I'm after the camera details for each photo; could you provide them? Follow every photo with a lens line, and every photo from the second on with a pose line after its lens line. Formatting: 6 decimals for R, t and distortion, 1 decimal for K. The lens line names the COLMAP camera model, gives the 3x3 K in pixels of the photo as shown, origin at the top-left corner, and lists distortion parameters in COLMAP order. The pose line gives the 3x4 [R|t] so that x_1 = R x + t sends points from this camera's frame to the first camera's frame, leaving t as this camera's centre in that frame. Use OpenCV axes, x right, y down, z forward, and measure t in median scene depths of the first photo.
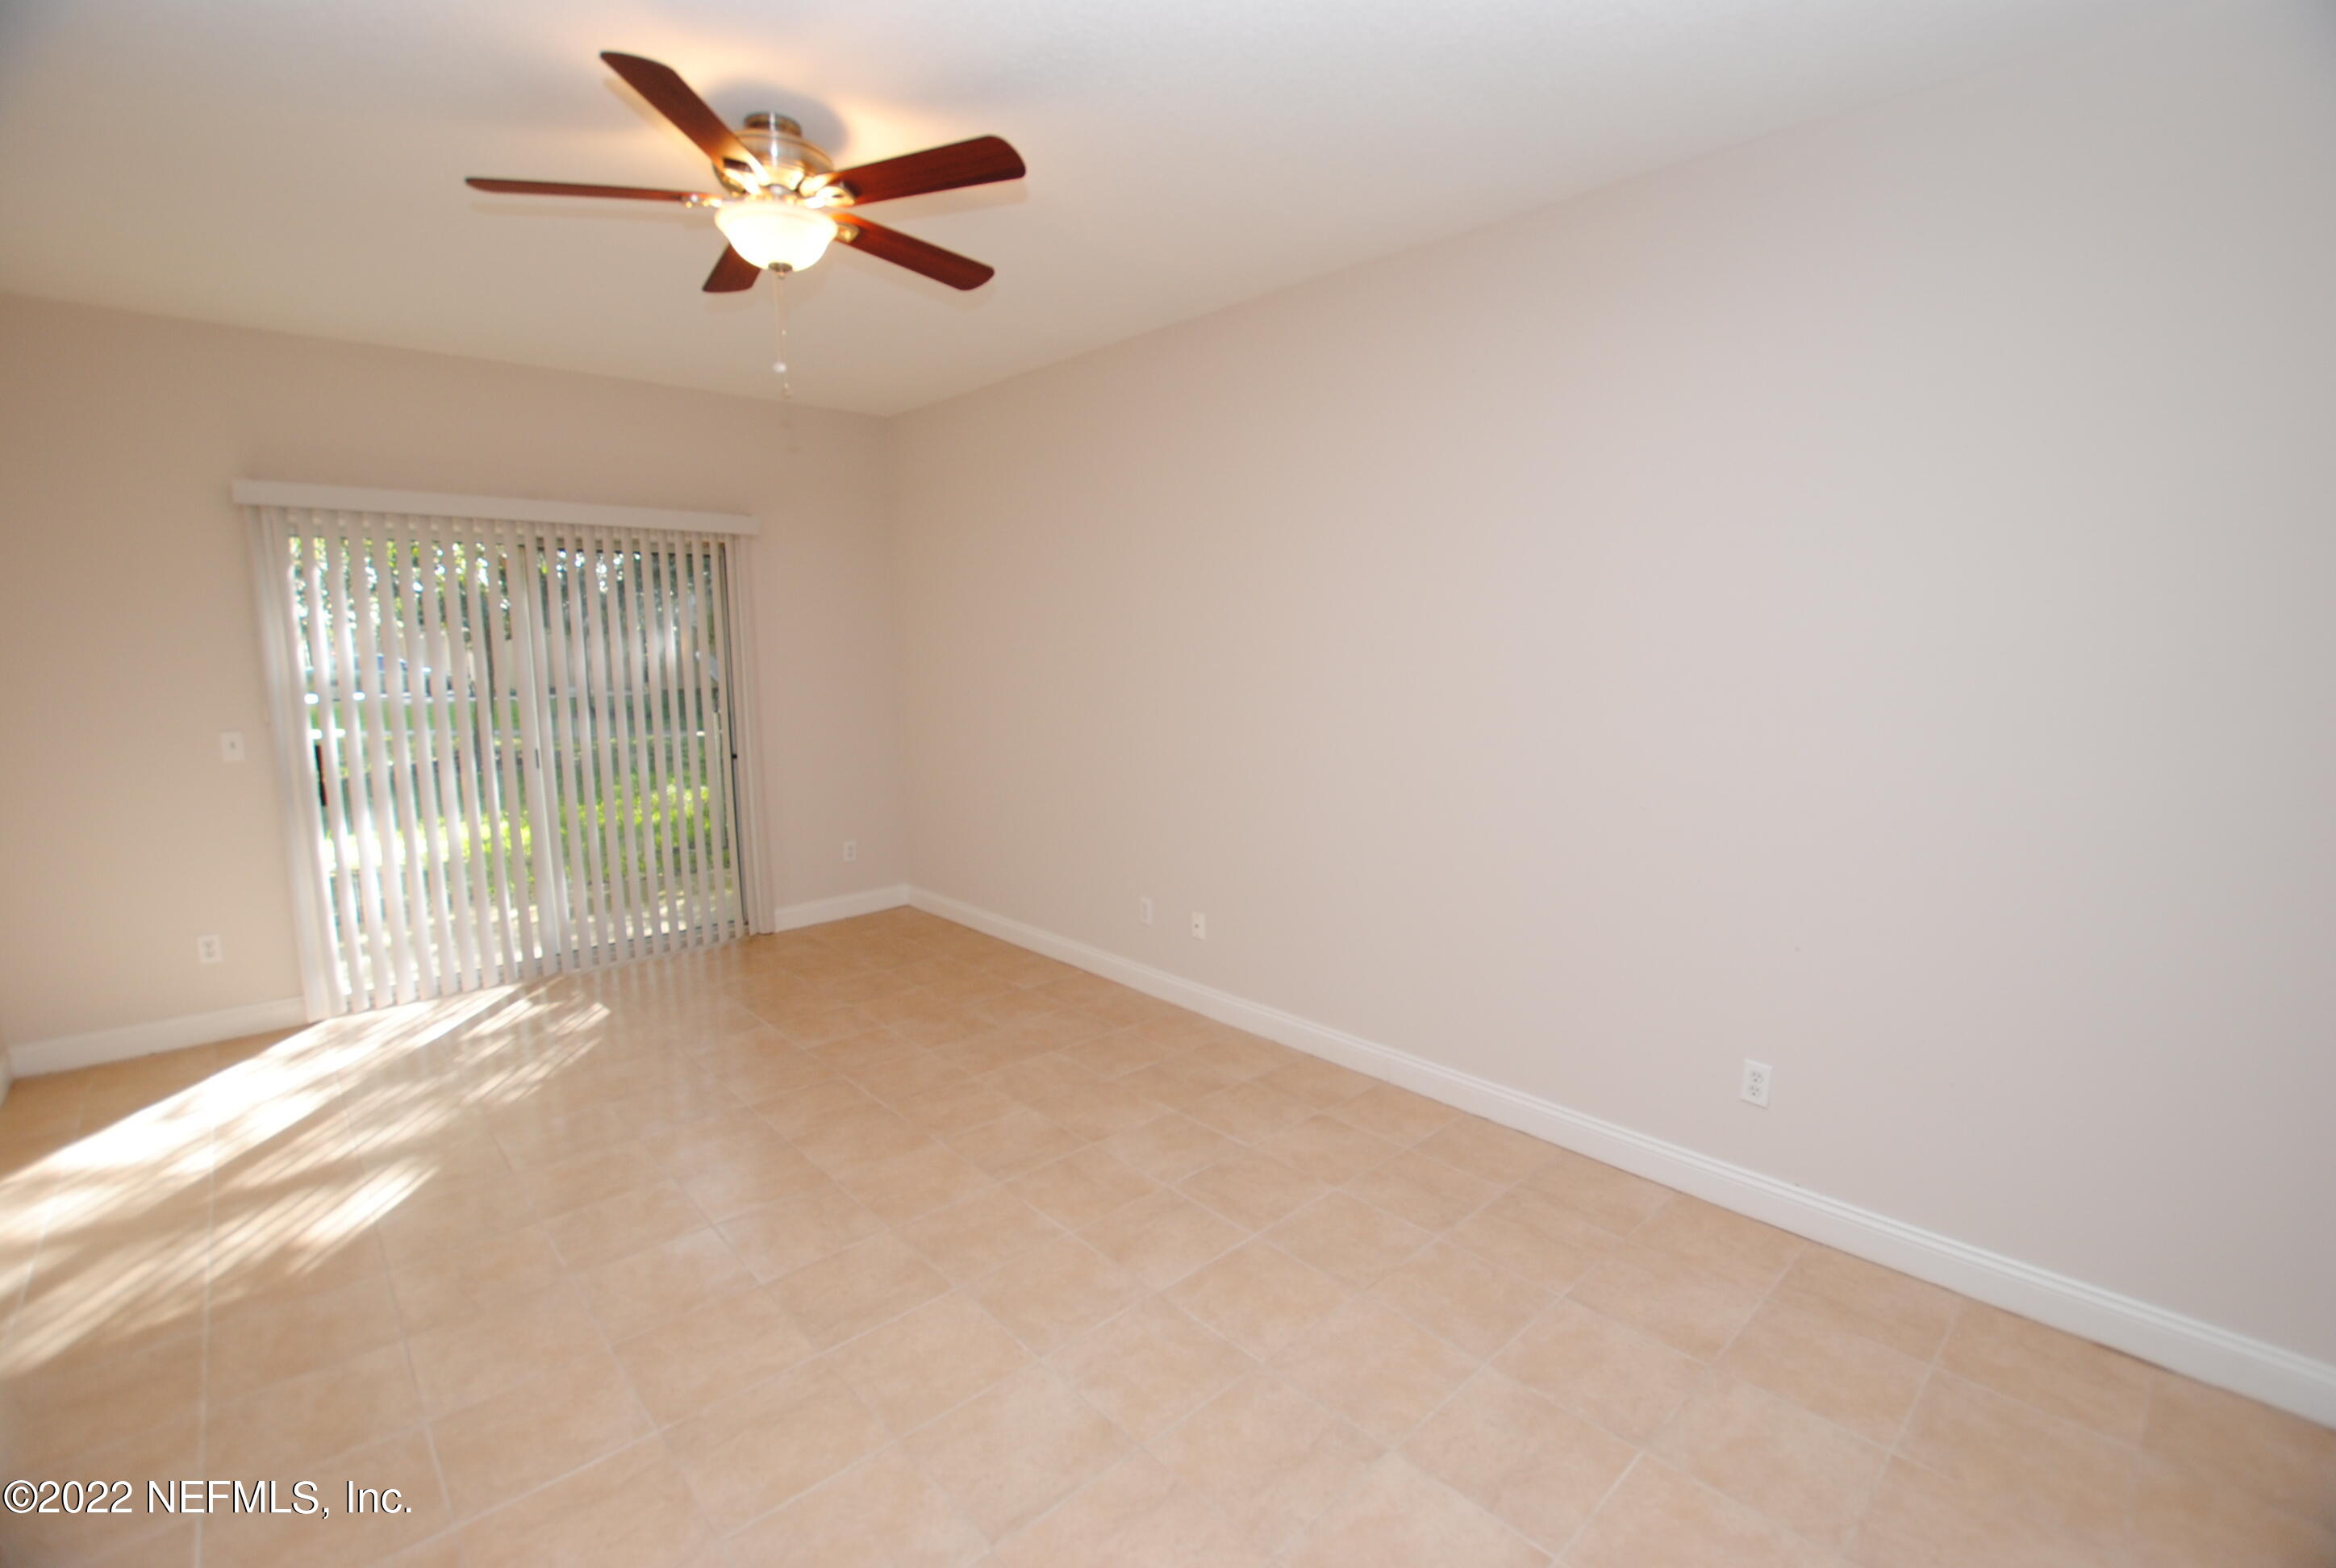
lens RADIAL K [[1032.9, 0, 1185.7], [0, 1032.9, 777.9], [0, 0, 1]] dist [-0.017248, 0.000599]
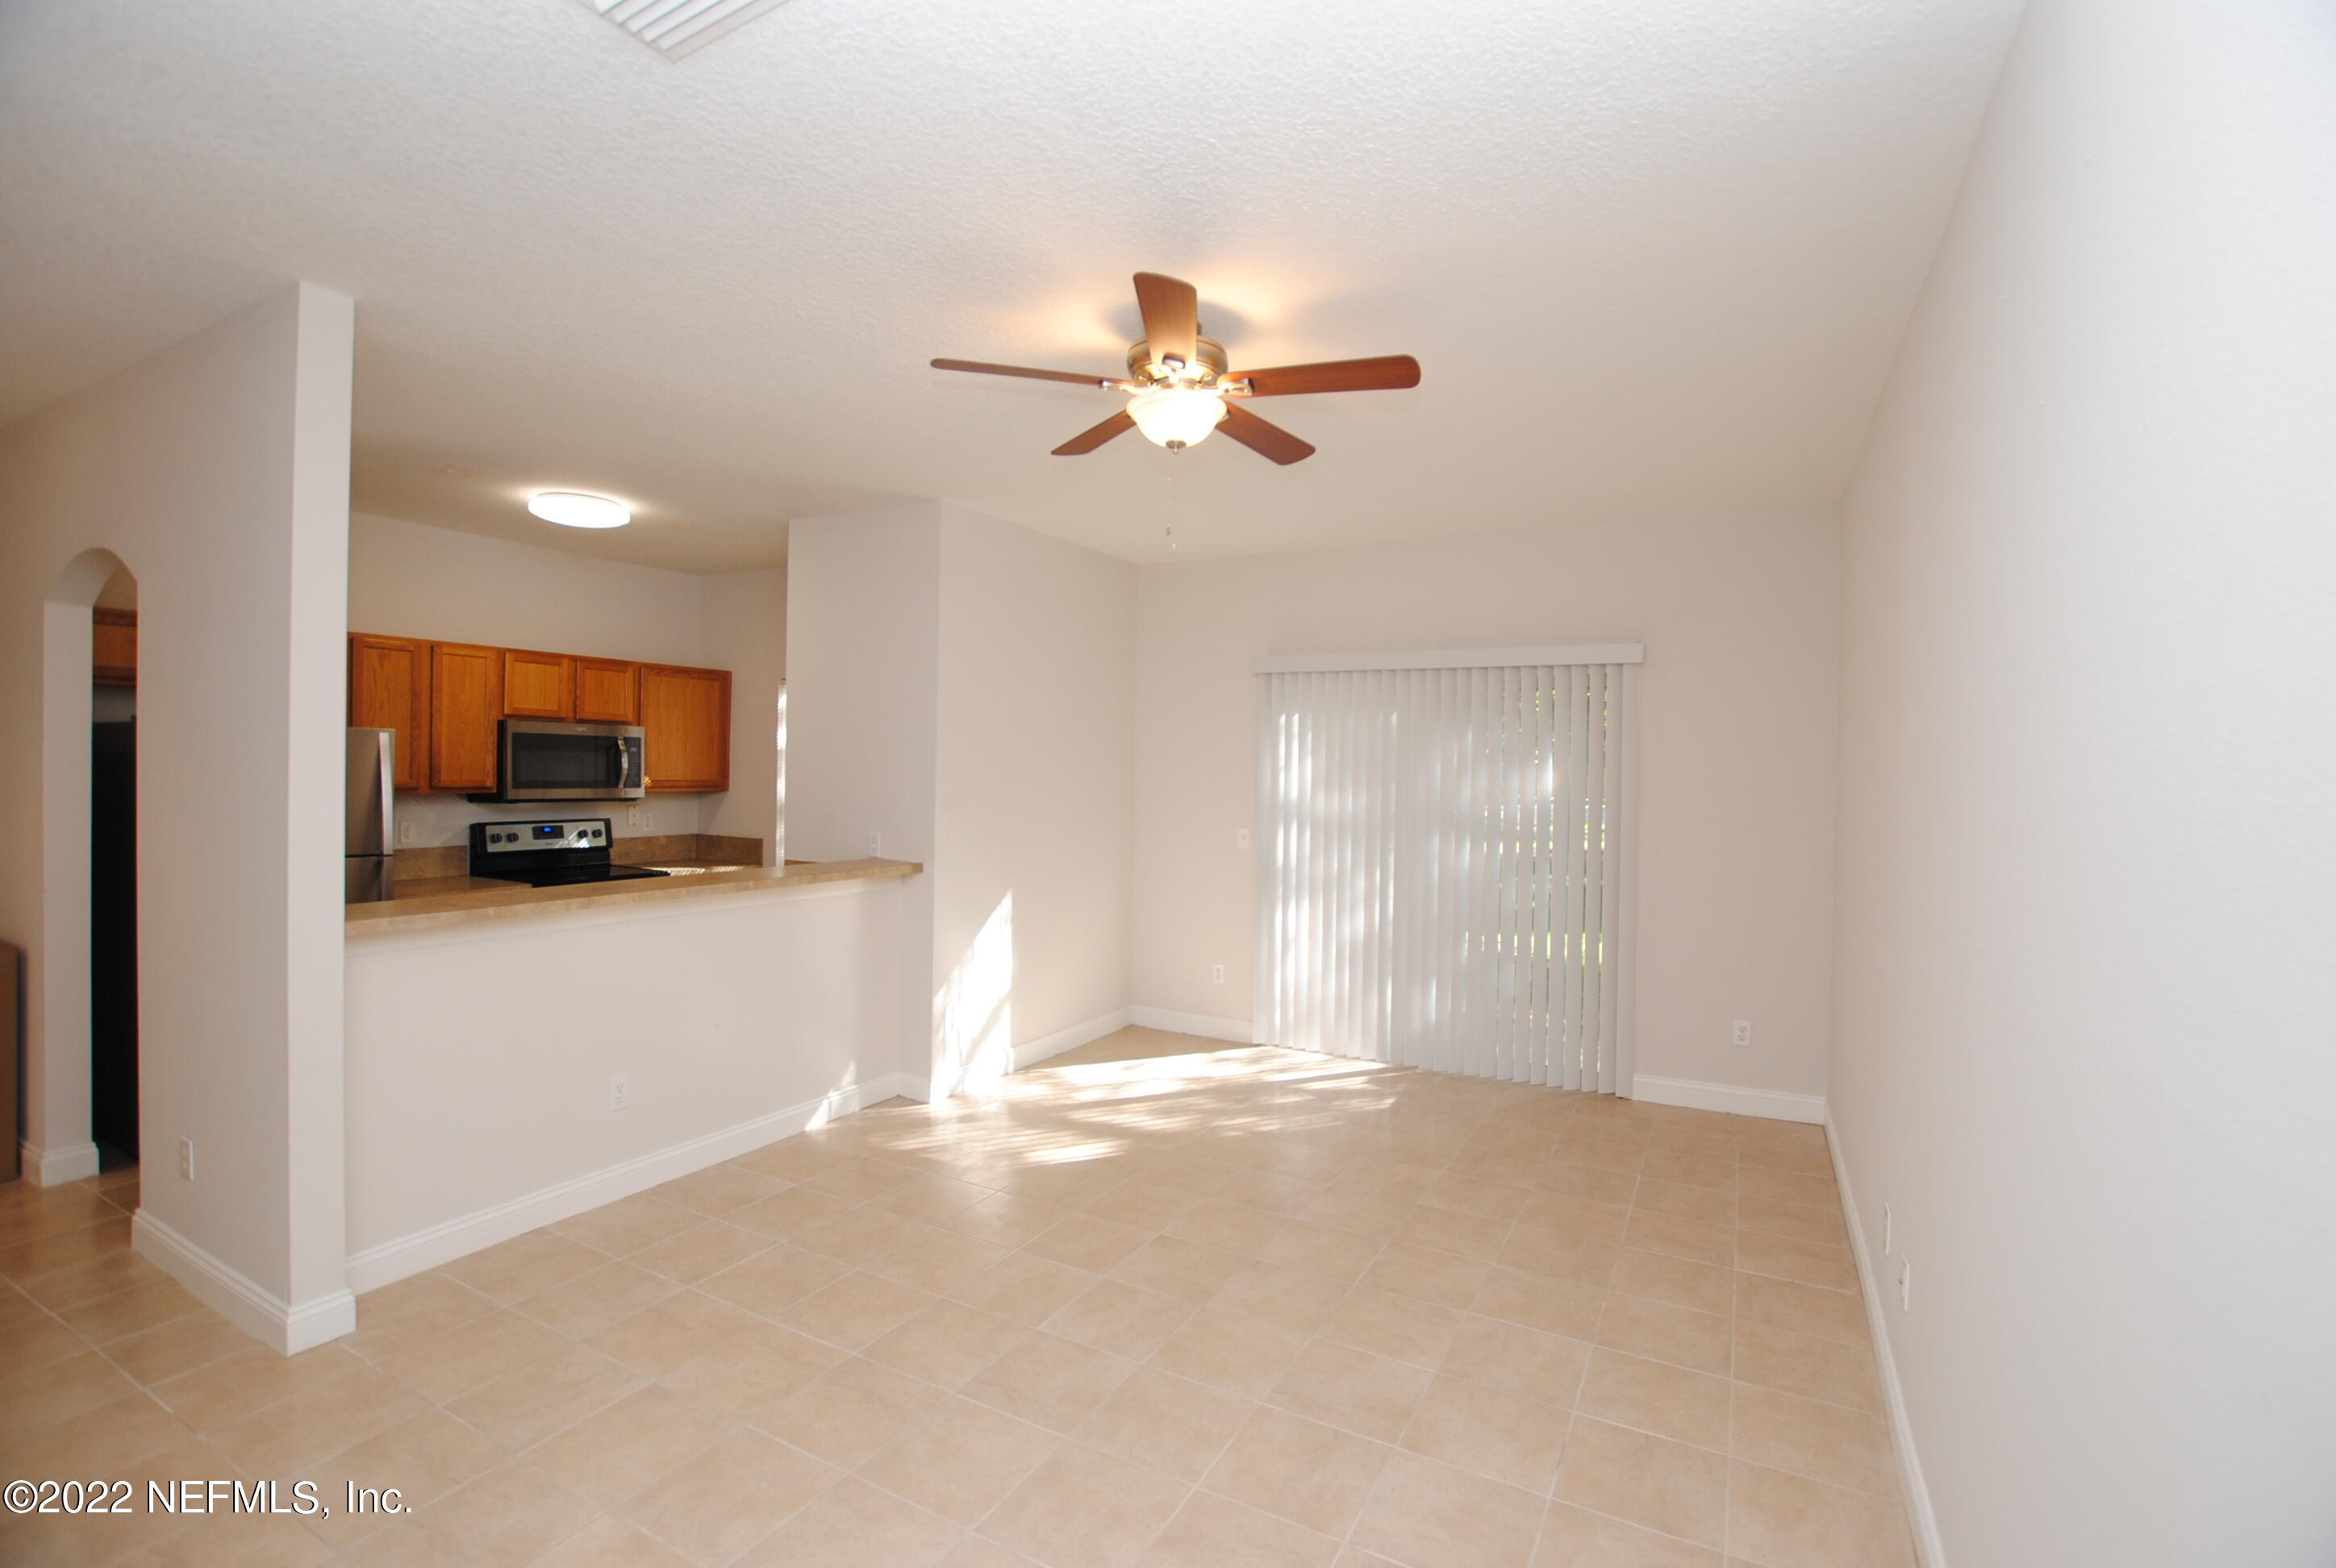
lens RADIAL K [[1032.9, 0, 1185.7], [0, 1032.9, 777.9], [0, 0, 1]] dist [-0.017248, 0.000599]
pose [[0.314201, 0.019562, -0.949155, 0.496495], [-0.141043, 0.989654, -0.026293, -0.073864], [0.938821, 0.142133, 0.313710, 0.496462]]
